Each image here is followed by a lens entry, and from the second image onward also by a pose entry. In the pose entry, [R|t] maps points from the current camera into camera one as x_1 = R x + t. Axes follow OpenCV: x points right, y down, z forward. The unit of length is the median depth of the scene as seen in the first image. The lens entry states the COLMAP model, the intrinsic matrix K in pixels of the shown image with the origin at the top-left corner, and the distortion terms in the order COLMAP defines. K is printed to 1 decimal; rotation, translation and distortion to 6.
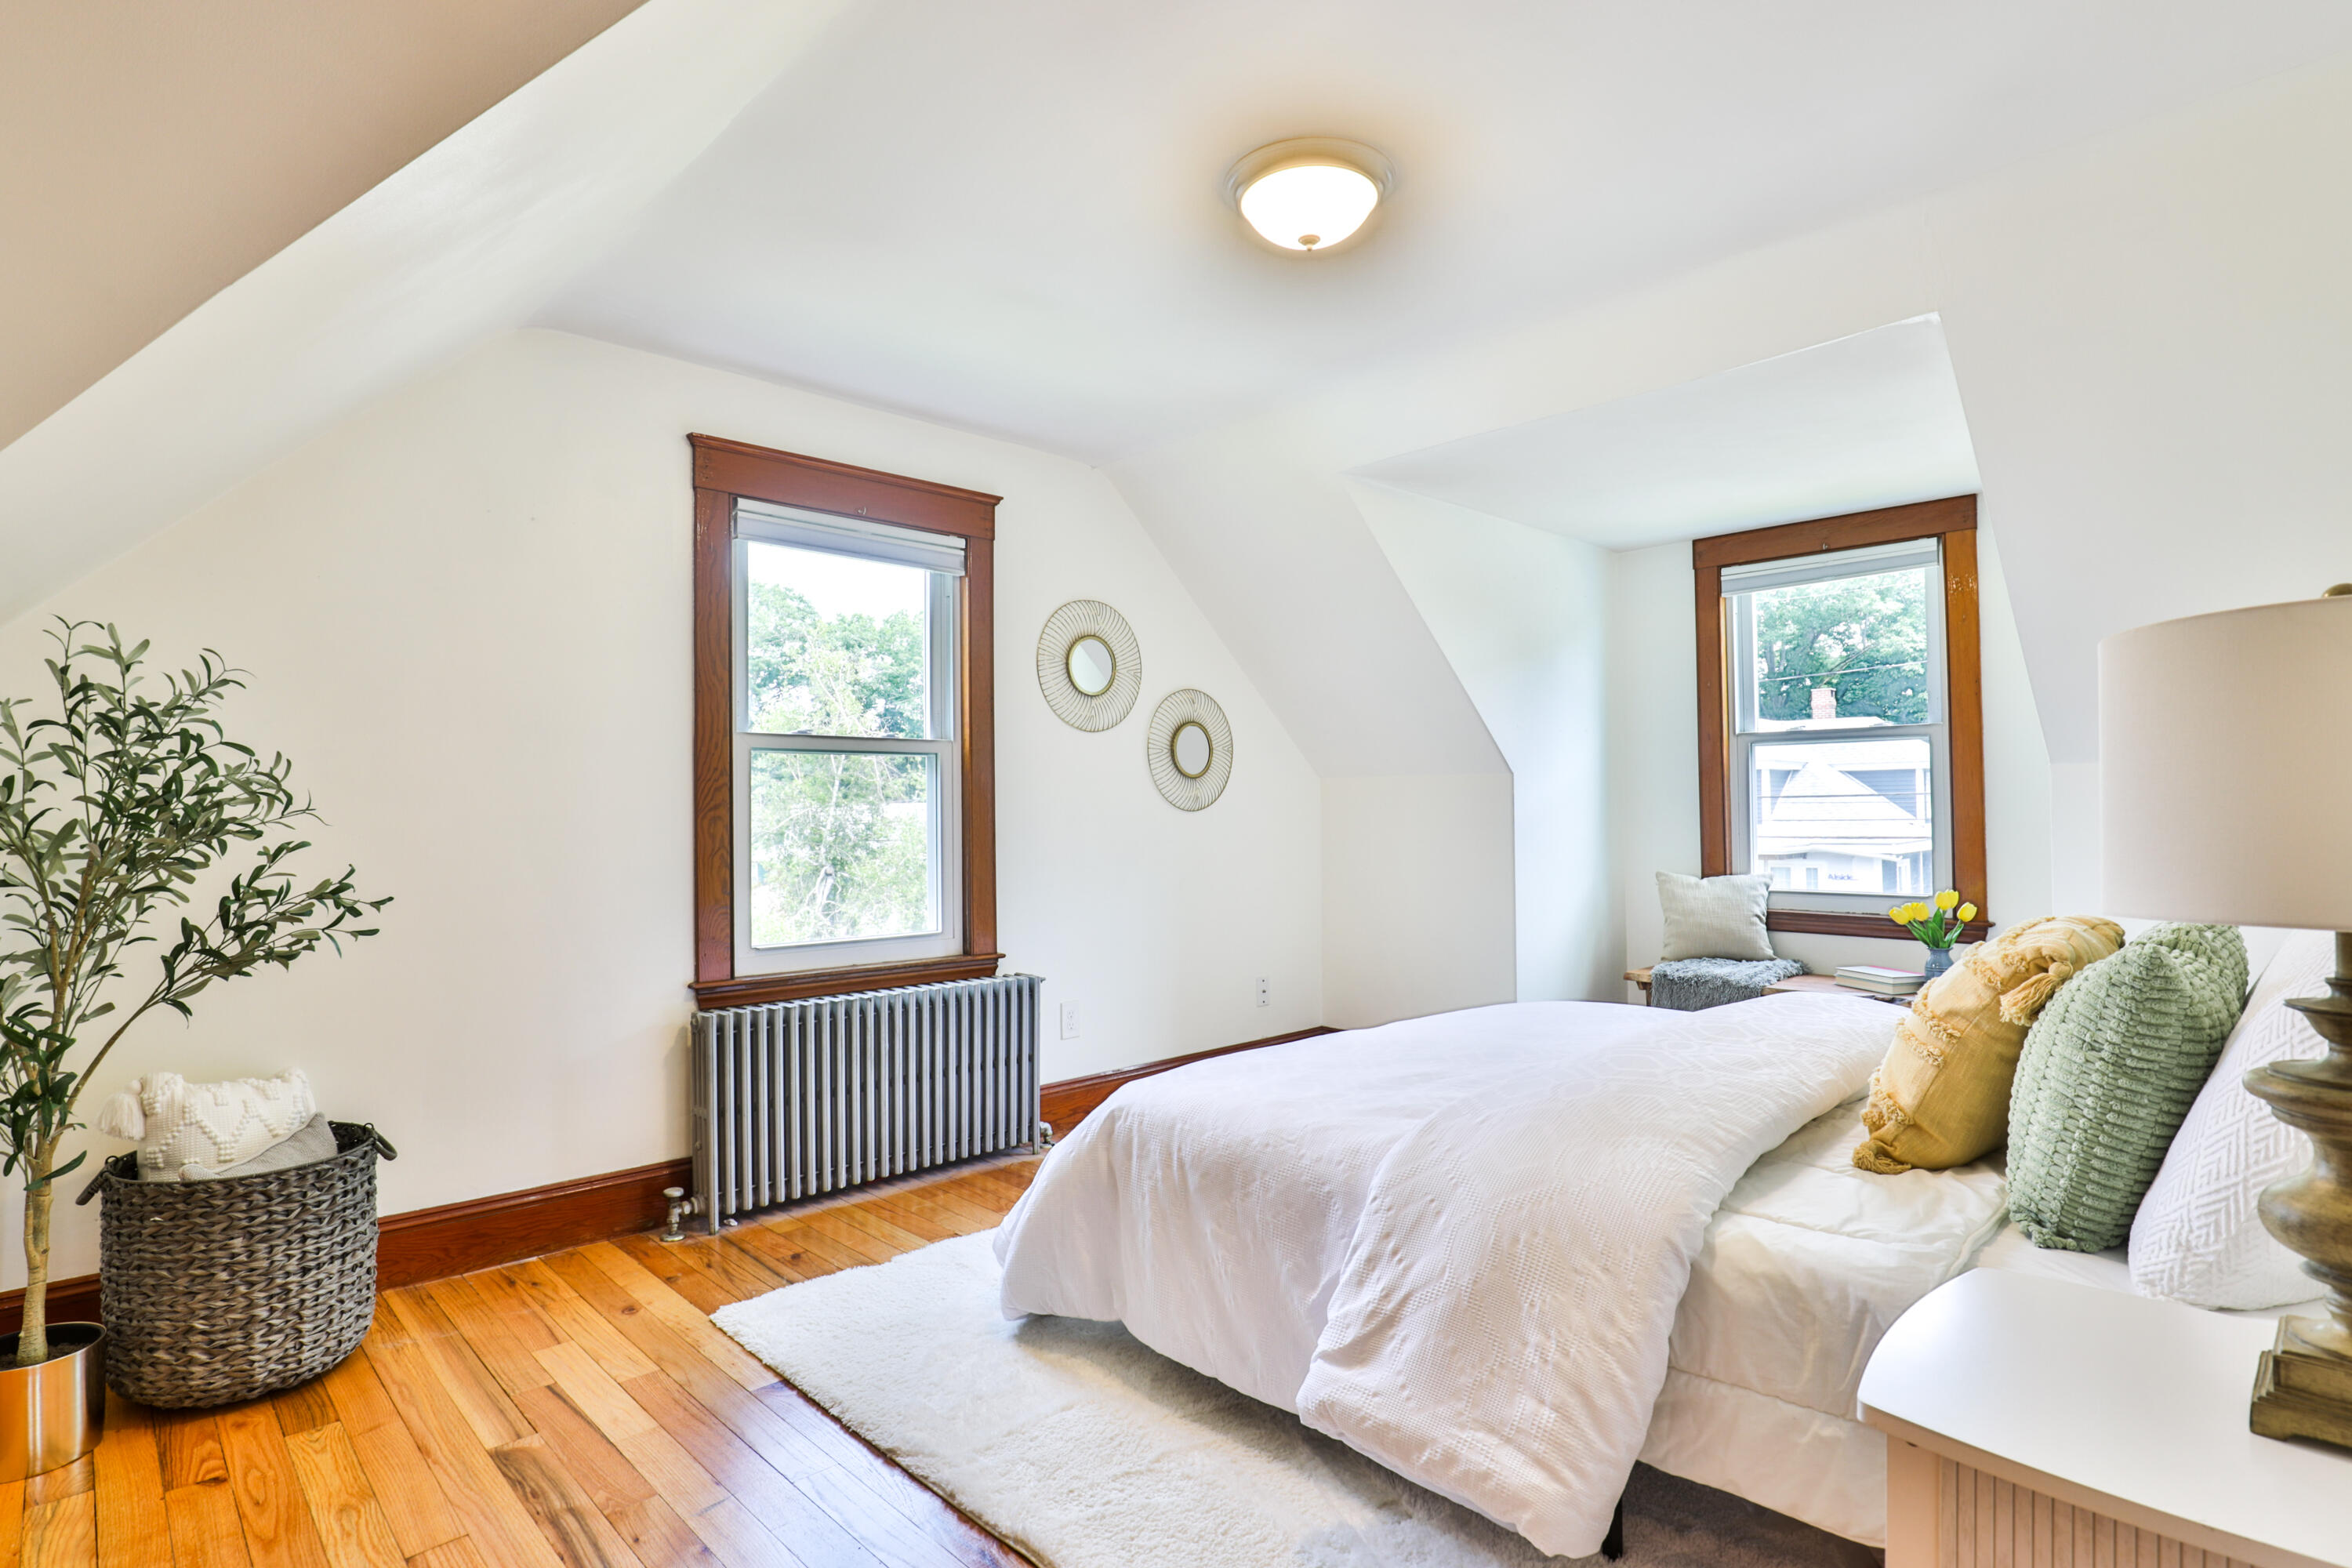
lens RADIAL K [[1173.6, 0, 1179.6], [0, 1173.6, 797.5], [0, 0, 1]] dist [-0.025995, 0.002123]
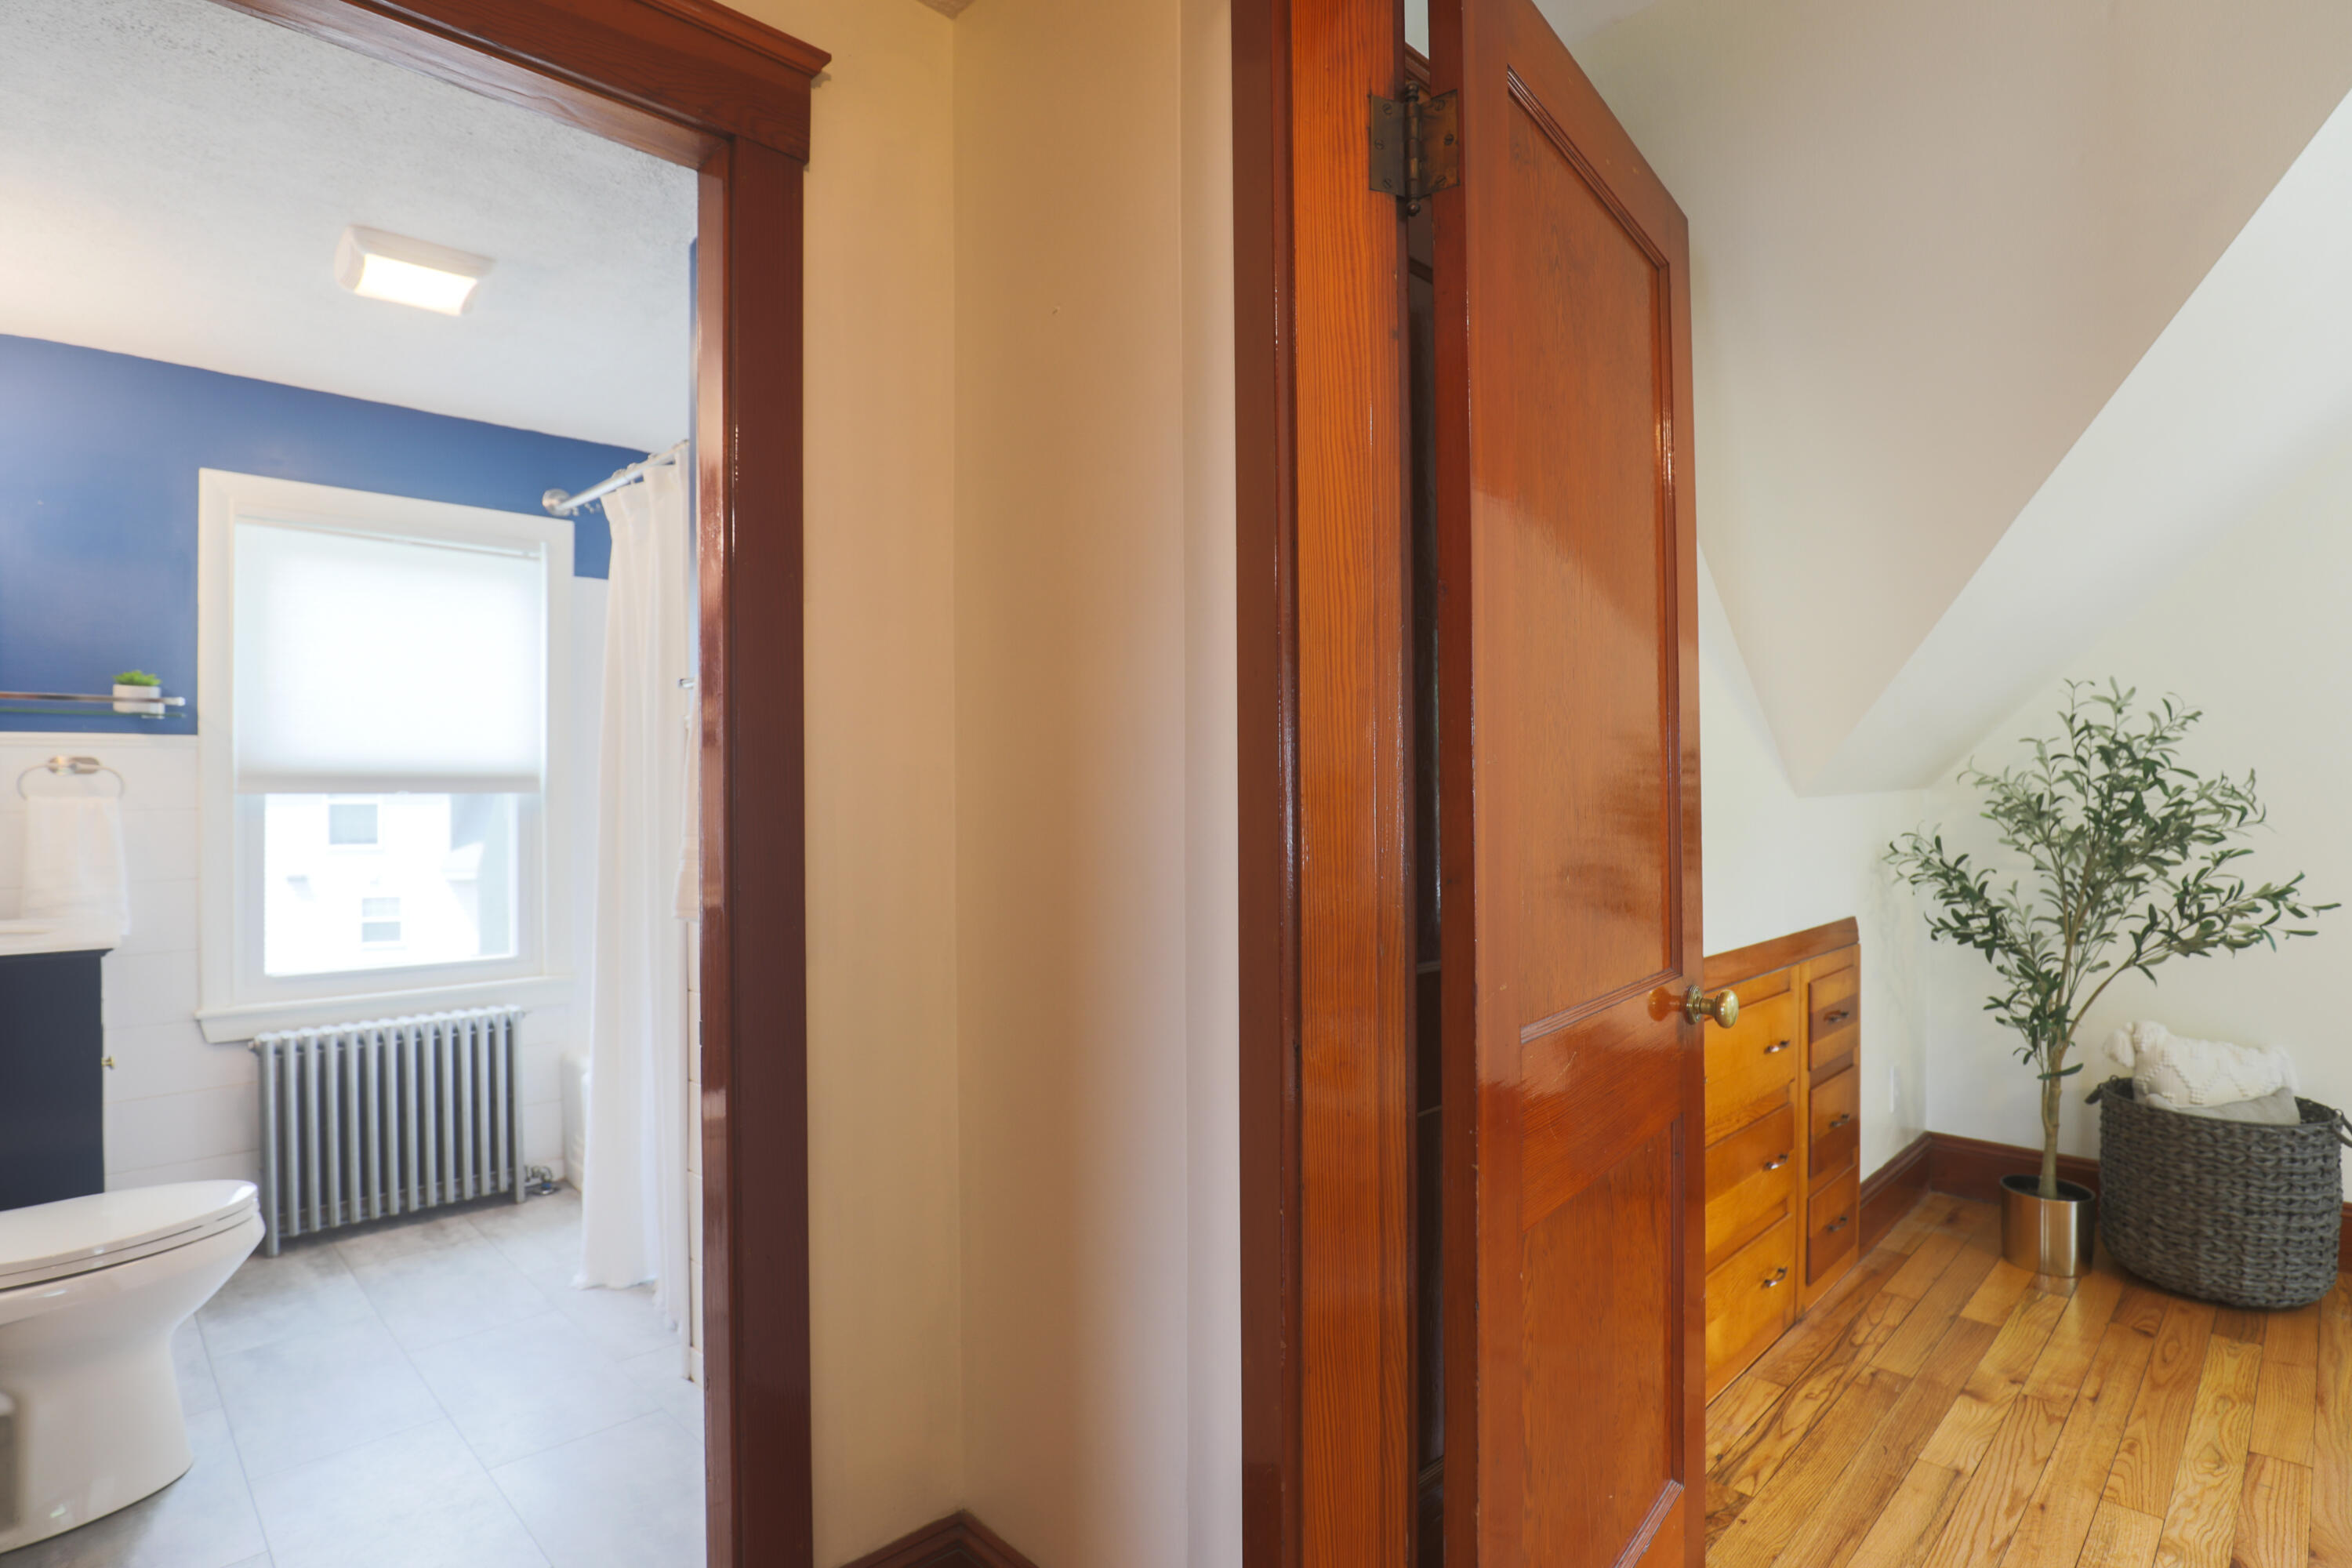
lens RADIAL K [[1171.5, 0, 1178.2], [0, 1171.5, 791.2], [0, 0, 1]] dist [-0.005650, -0.001263]
pose [[0.017983, 0.008122, -0.999805, 0.418445], [0.023428, 0.999689, 0.008542, -0.058095], [0.999564, -0.023577, 0.017787, -0.110966]]
